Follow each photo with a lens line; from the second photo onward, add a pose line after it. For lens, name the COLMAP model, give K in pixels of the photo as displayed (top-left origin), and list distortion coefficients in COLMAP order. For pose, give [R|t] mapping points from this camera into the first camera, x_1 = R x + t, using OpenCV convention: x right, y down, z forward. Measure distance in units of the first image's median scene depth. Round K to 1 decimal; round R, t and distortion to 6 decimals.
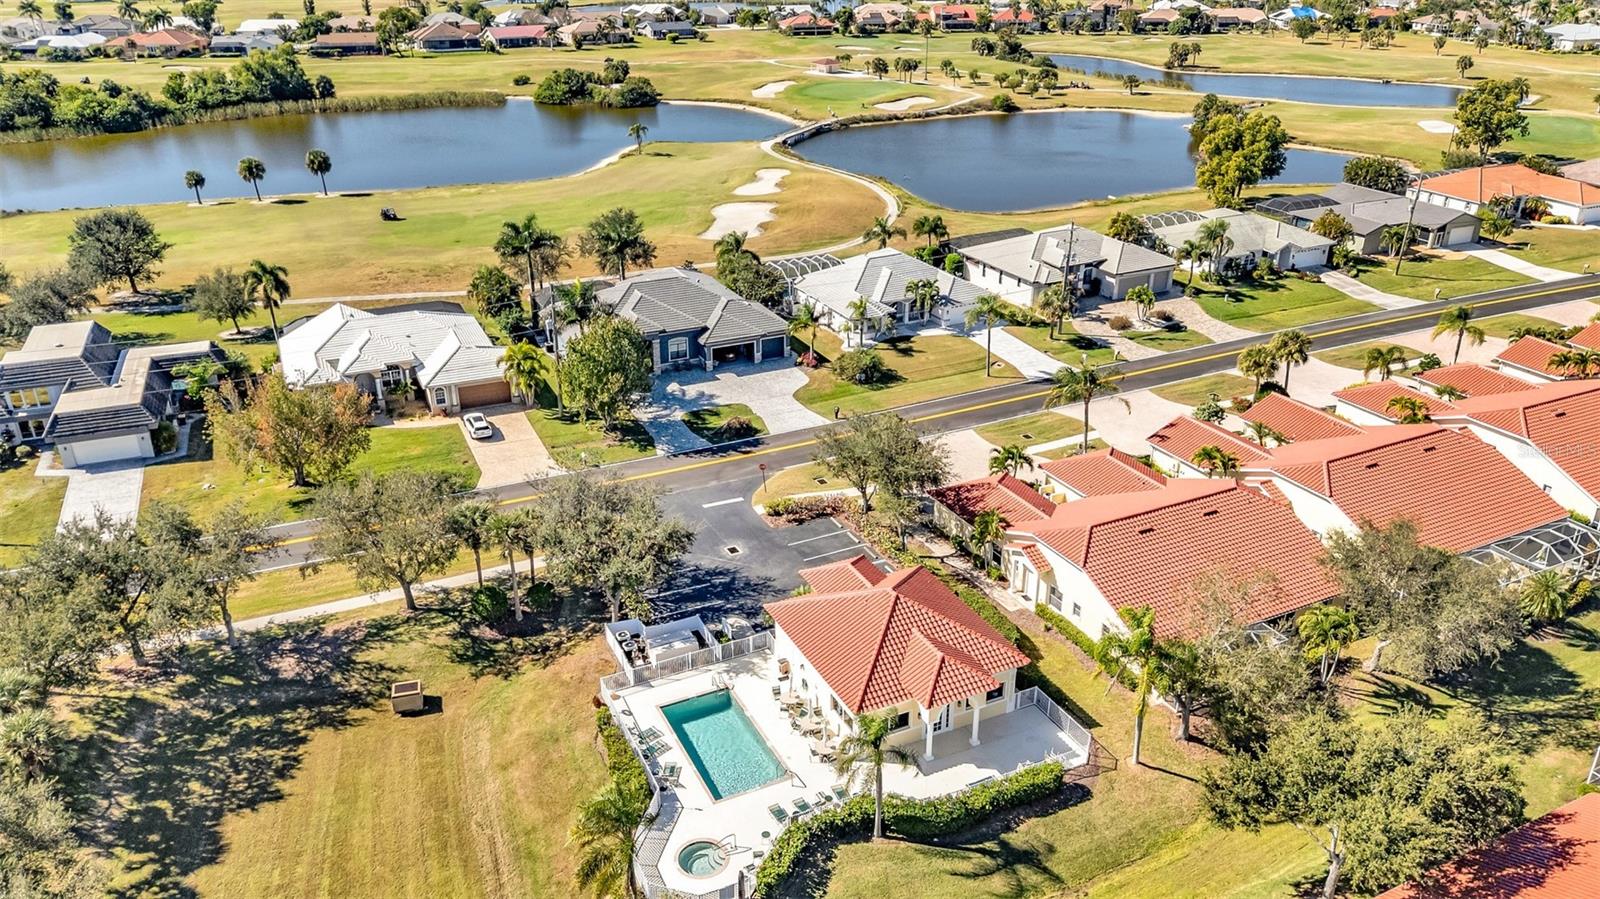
lens RADIAL K [[1160.0, 0, 802.0], [0, 1160.0, 467.2], [0, 0, 1]] dist [0.050703, -0.027336]
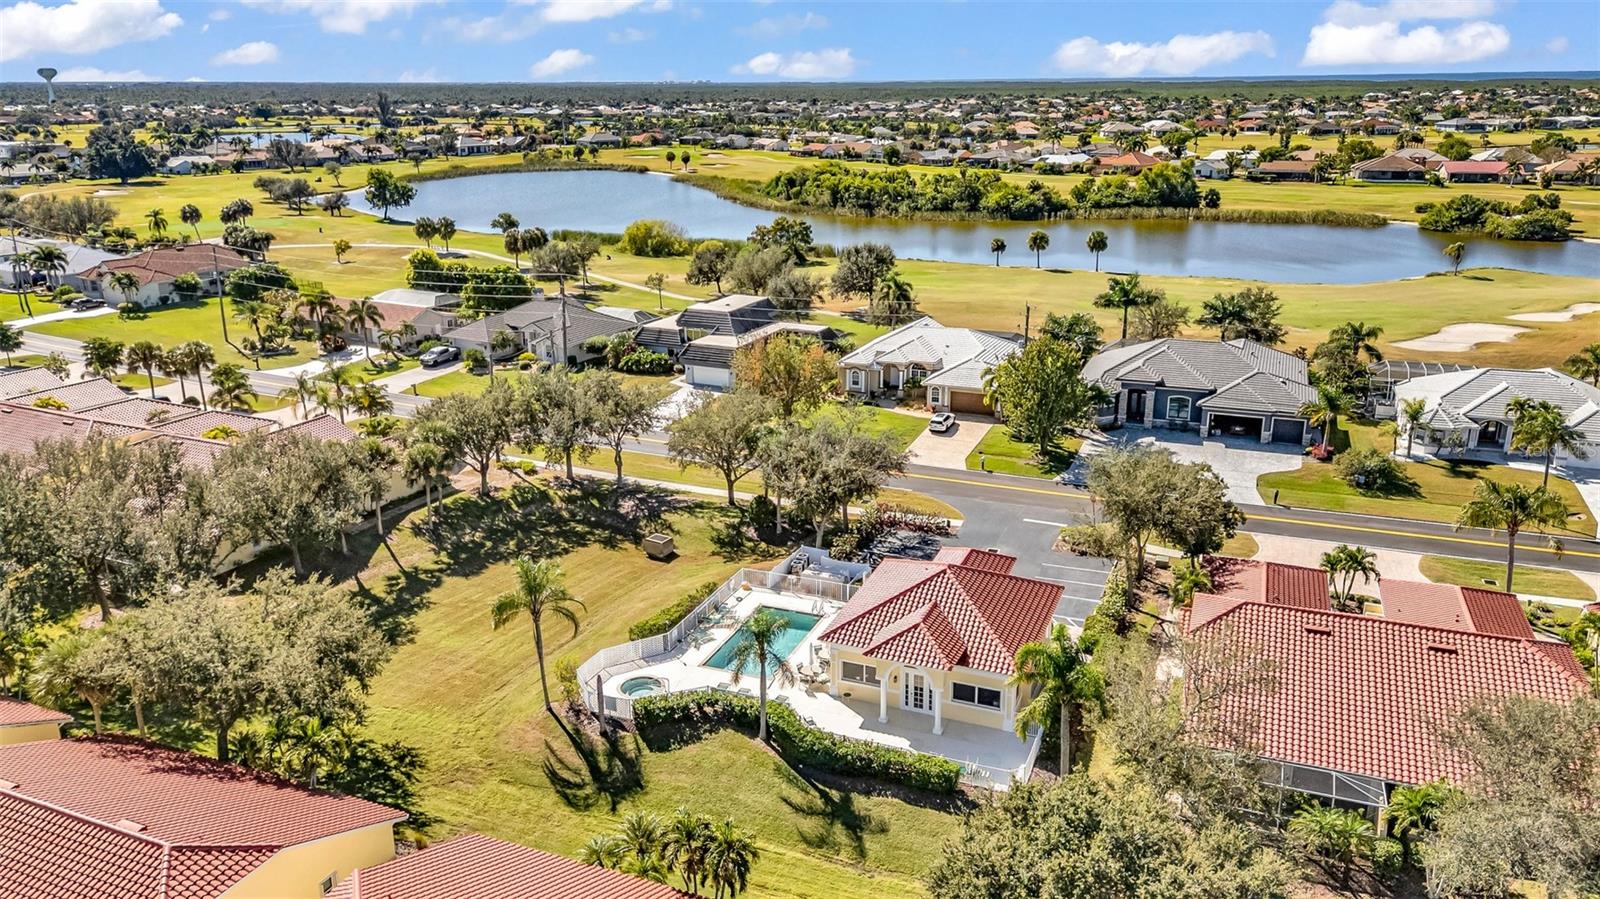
lens RADIAL K [[1164.3, 0, 800.0], [0, 1164.3, 449.5], [0, 0, 1]] dist [0.076774, -0.077672]
pose [[0.670971, 0.219668, -0.708197, 0.592950], [-0.313929, 0.949442, -0.002930, 0.050060], [0.671749, 0.224290, 0.706008, 0.178943]]
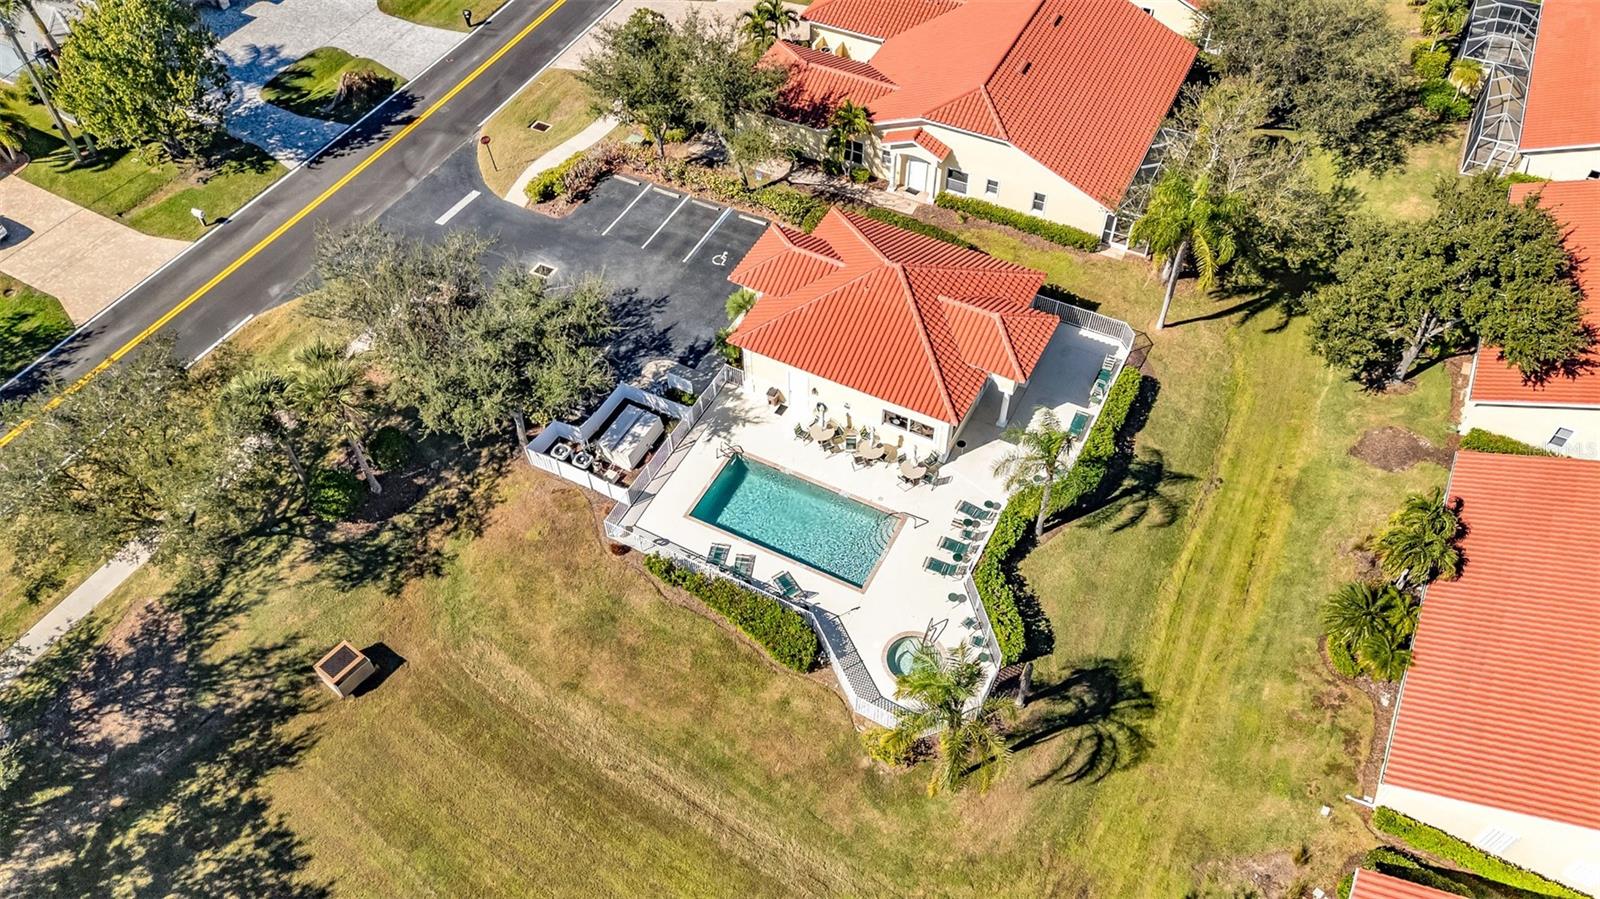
lens RADIAL K [[1160.0, 0, 802.0], [0, 1160.0, 467.2], [0, 0, 1]] dist [0.050703, -0.027336]
pose [[0.801590, -0.464667, 0.376216, -0.304041], [0.262258, 0.838763, 0.477177, -0.154917], [-0.537284, -0.283834, 0.794207, 0.312723]]
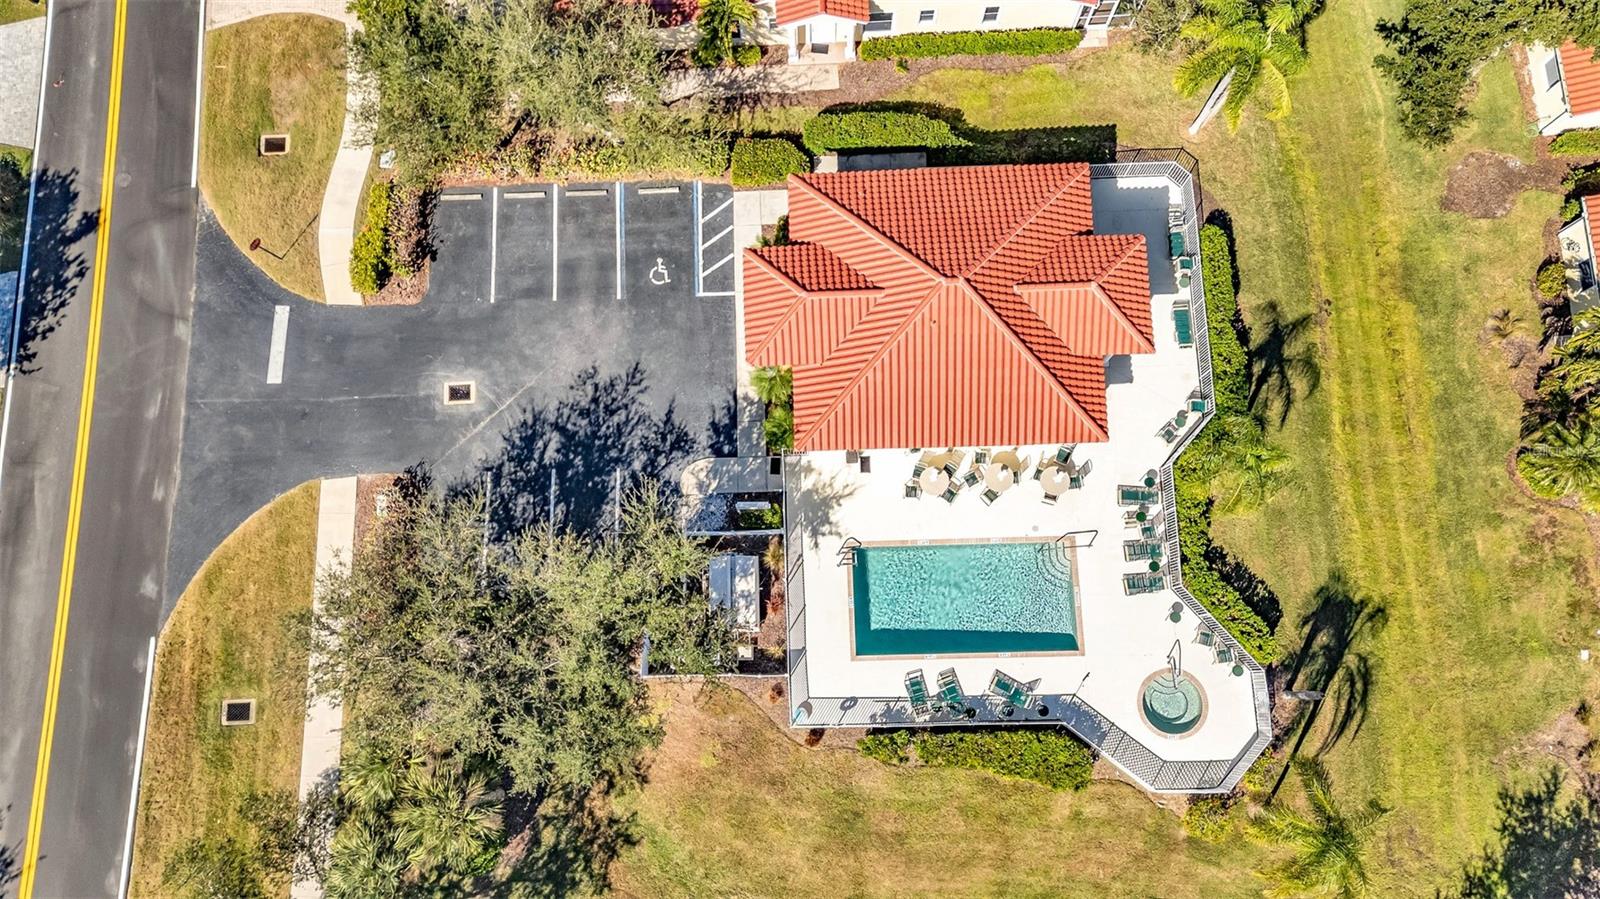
lens RADIAL K [[1130.3, 0, 800.0], [0, 1130.3, 449.5], [0, 0, 1]] dist [0.038331, -0.000117]
pose [[0.409777, -0.895098, 0.175734, -0.129189], [0.400242, 0.349547, 0.847127, -0.366012], [-0.819688, -0.276797, 0.501492, 0.653178]]
